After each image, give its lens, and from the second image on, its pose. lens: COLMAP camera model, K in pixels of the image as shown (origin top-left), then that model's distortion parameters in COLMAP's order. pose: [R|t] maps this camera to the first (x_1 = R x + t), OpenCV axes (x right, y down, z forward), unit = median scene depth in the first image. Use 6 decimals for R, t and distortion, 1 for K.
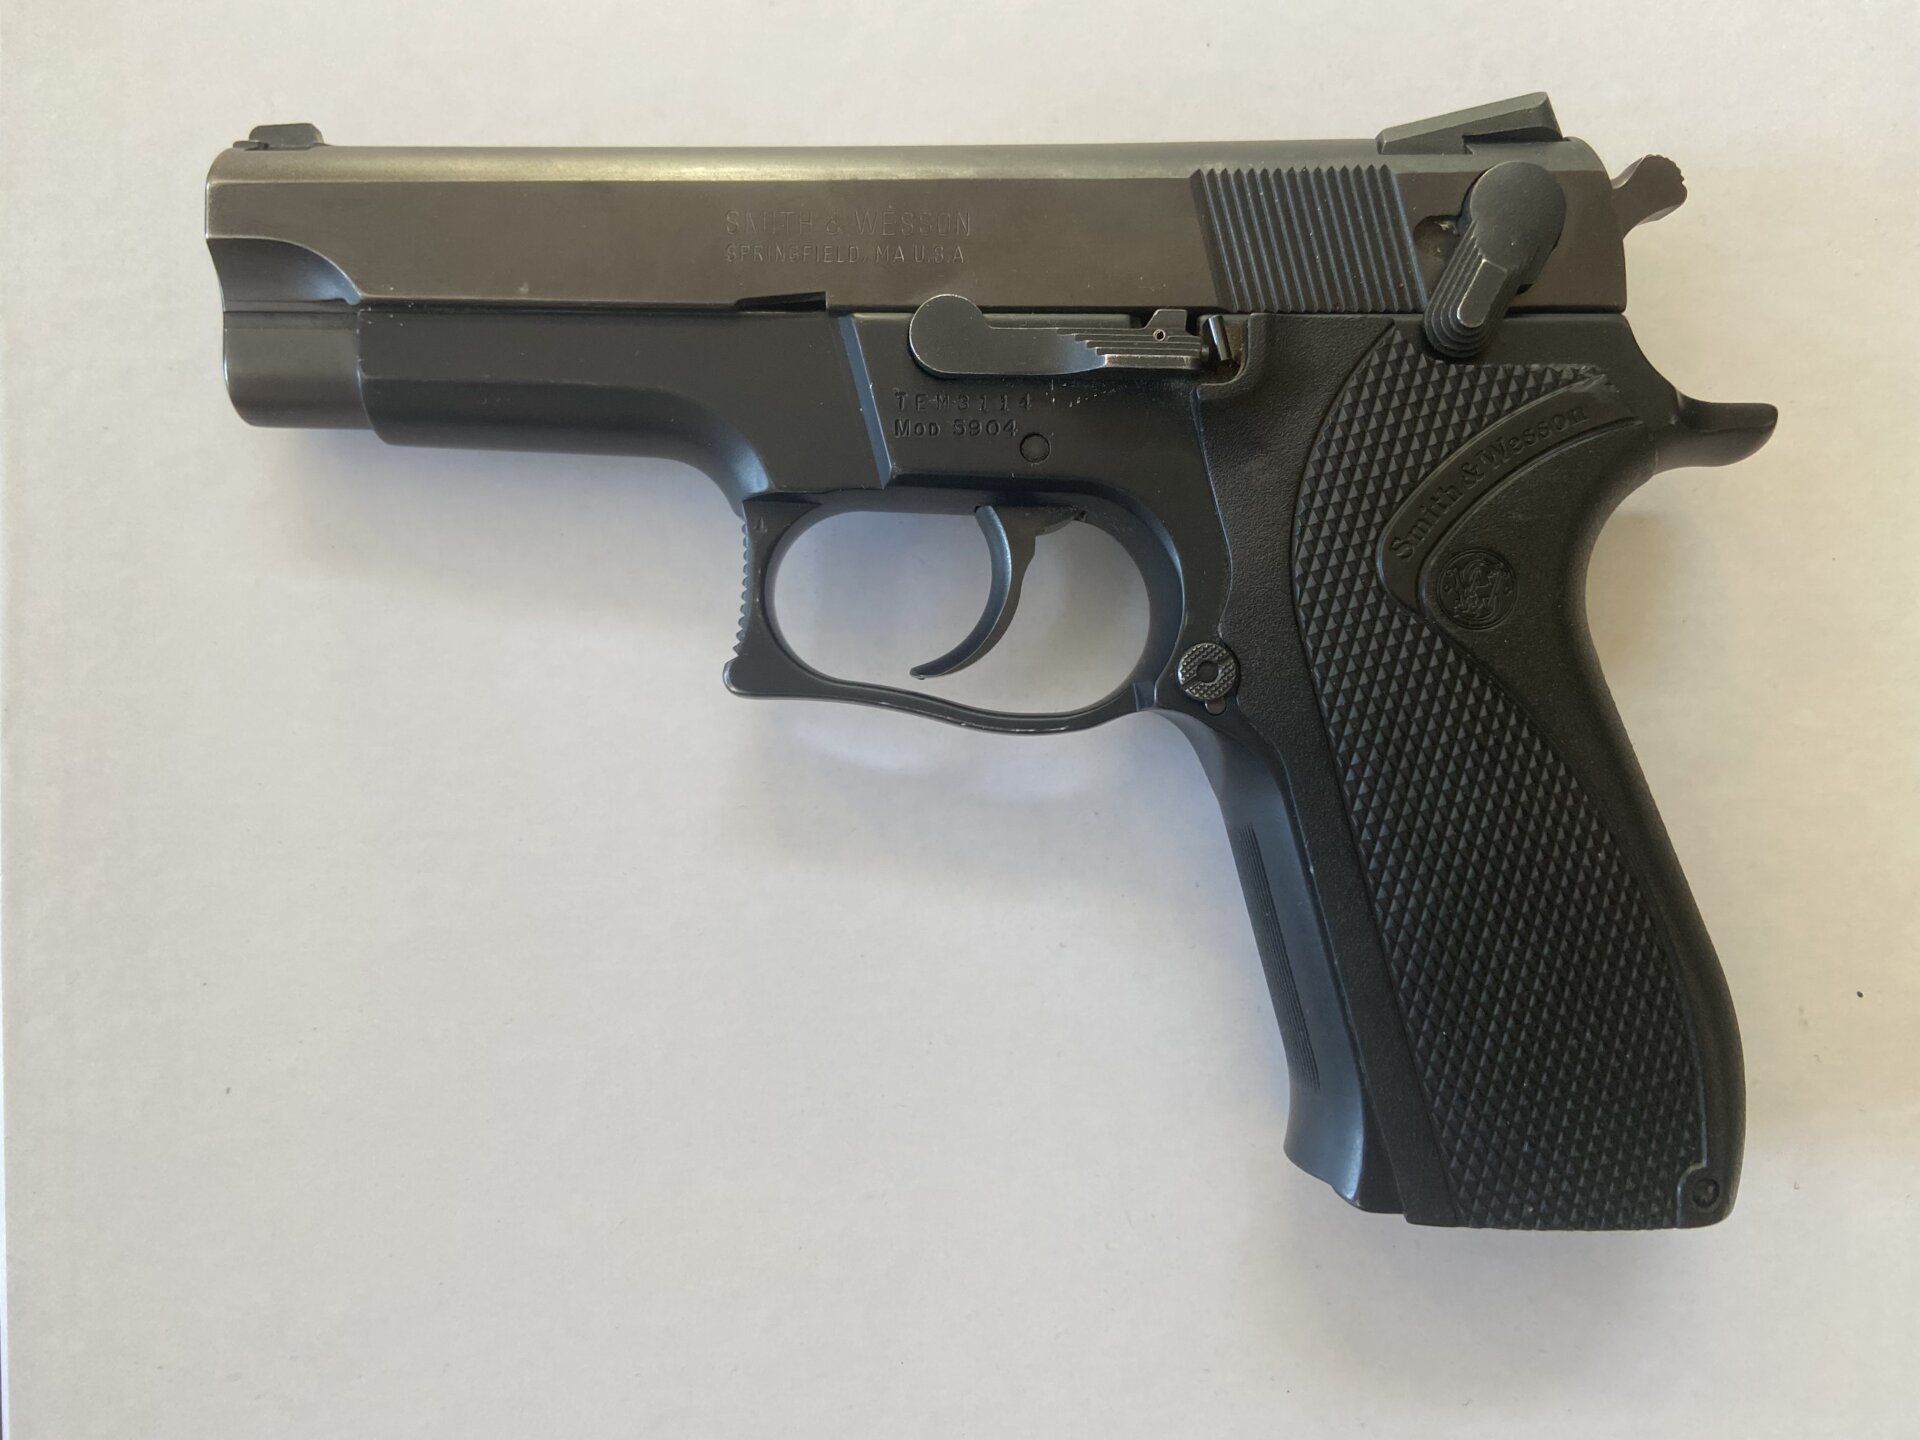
lens RADIAL K [[1636.7, 0, 960.0], [0, 1636.7, 720.0], [0, 0, 1]] dist [0.159653, -0.276559]
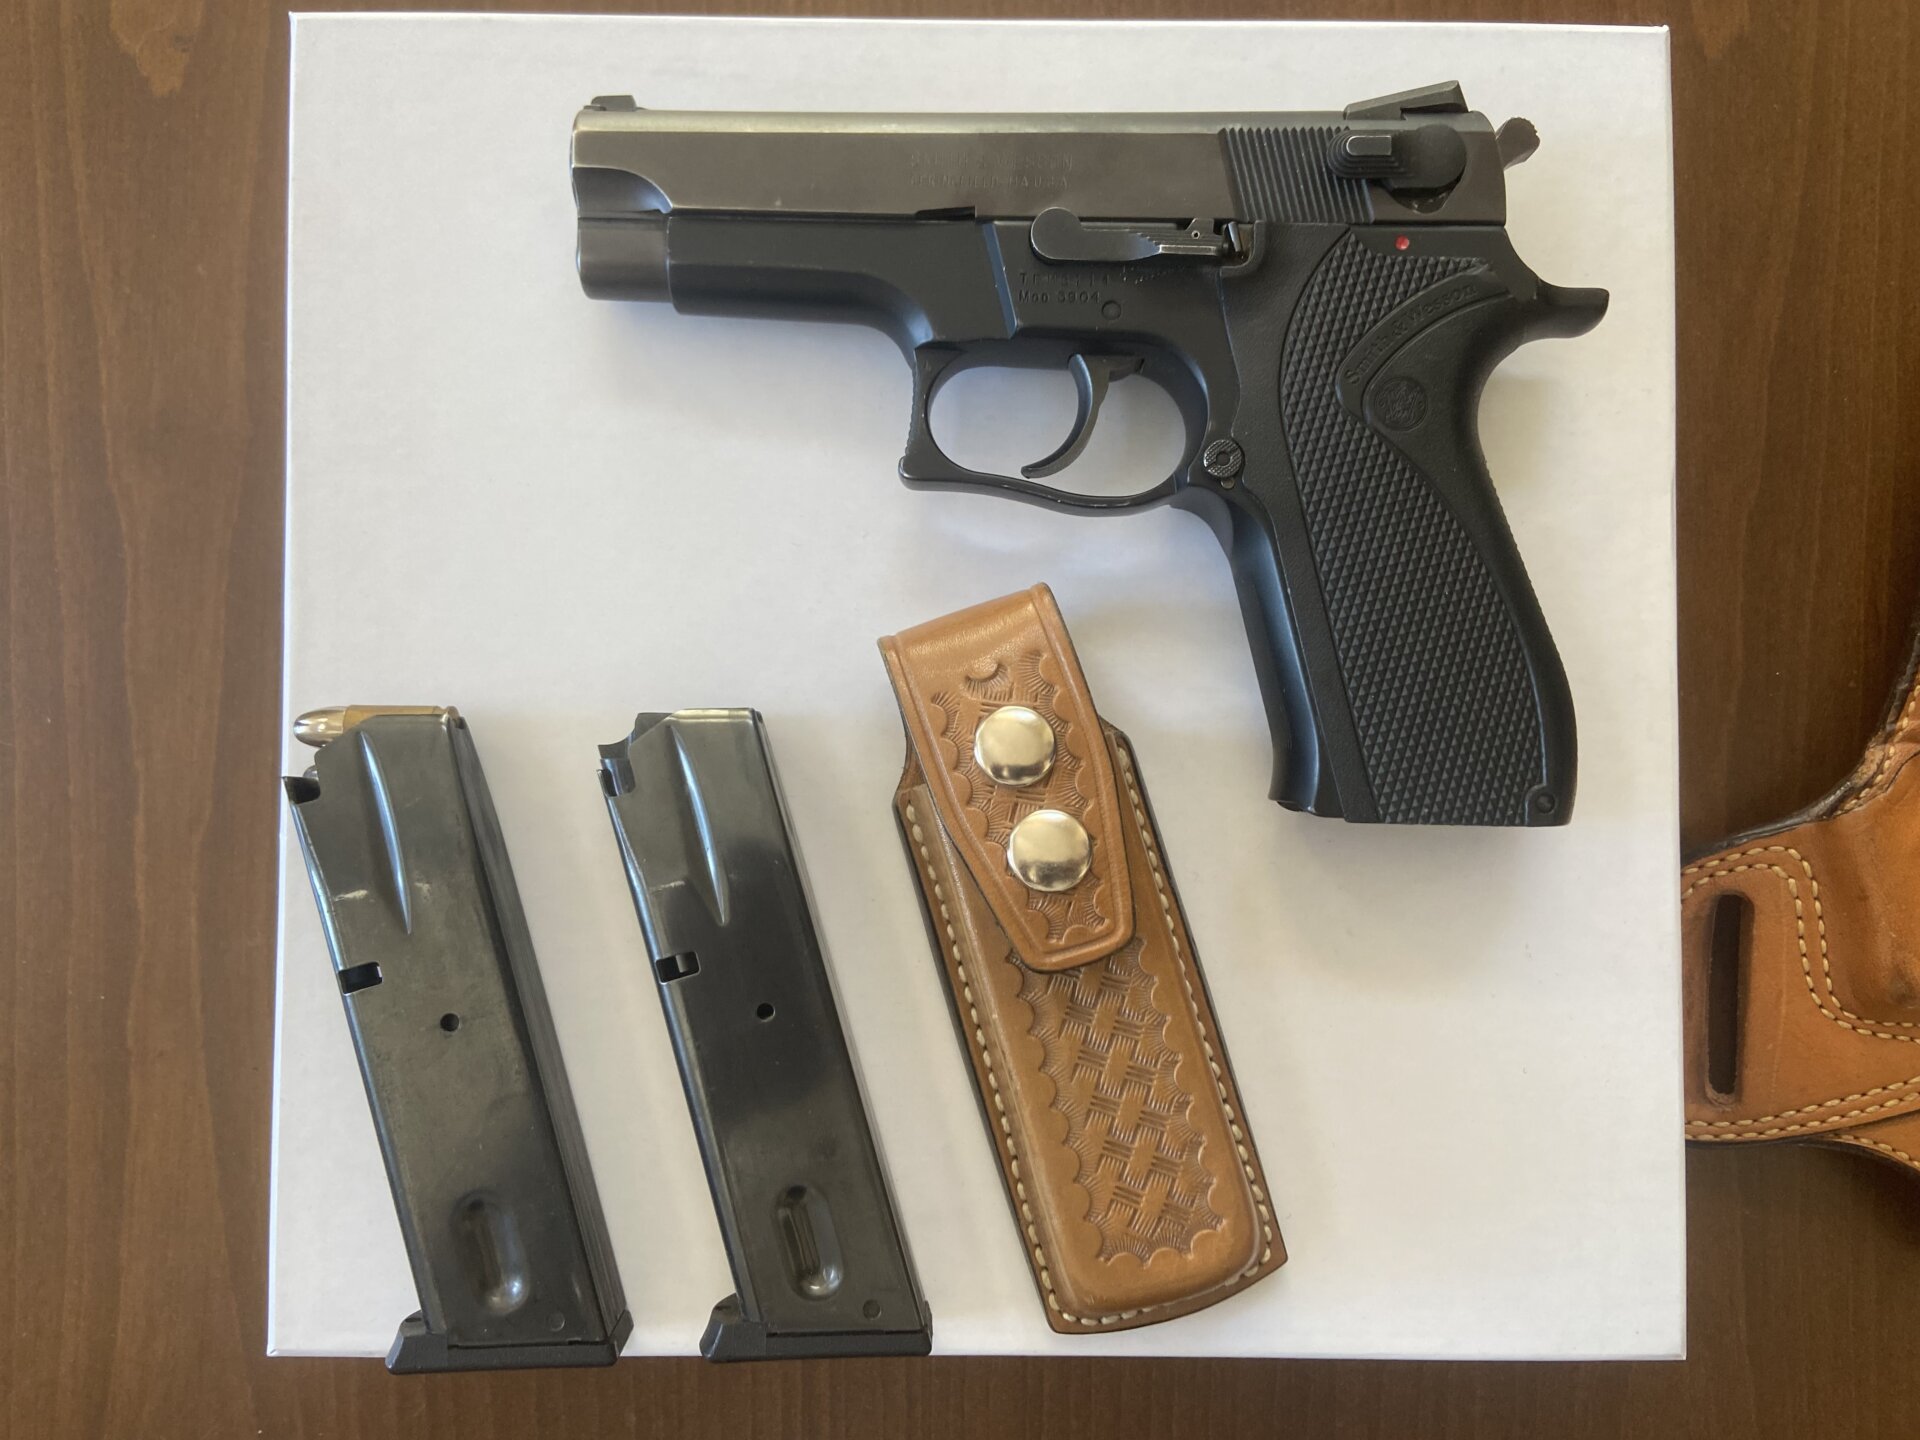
lens RADIAL K [[1636.7, 0, 960.0], [0, 1636.7, 720.0], [0, 0, 1]] dist [0.159653, -0.276559]
pose [[0.999639, 0.017846, -0.020107, -0.056633], [-0.018068, 0.999777, -0.010950, 0.229965], [0.019907, 0.011309, 0.999738, -0.517187]]
